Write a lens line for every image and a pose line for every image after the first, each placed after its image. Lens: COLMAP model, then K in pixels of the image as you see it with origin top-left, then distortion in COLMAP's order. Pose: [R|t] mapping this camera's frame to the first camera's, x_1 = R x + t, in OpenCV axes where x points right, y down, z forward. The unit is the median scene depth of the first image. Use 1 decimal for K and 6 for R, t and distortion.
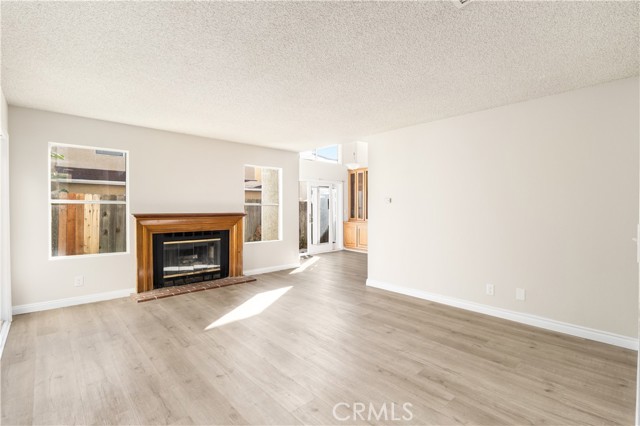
lens RADIAL K [[298.6, 0, 322.0], [0, 298.6, 210.1], [0, 0, 1]] dist [0.004520, -0.001020]
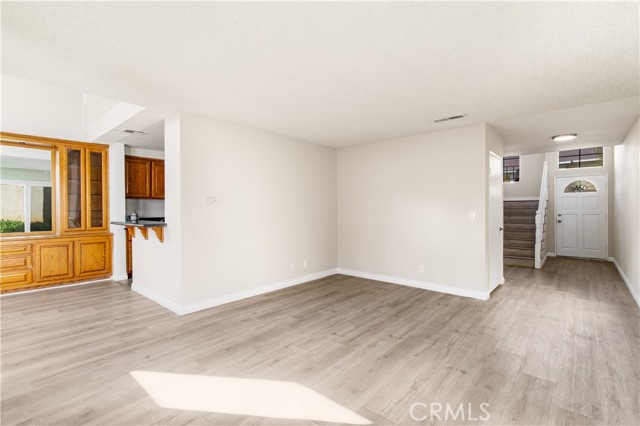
lens RADIAL K [[298.6, 0, 318.5], [0, 298.6, 207.8], [0, 0, 1]] dist [0.004520, -0.001020]
pose [[-0.104348, 0.001258, 0.994540, -0.899591], [0.009086, 0.999959, -0.000311, -0.011526], [-0.994499, 0.009004, -0.104355, 1.091490]]
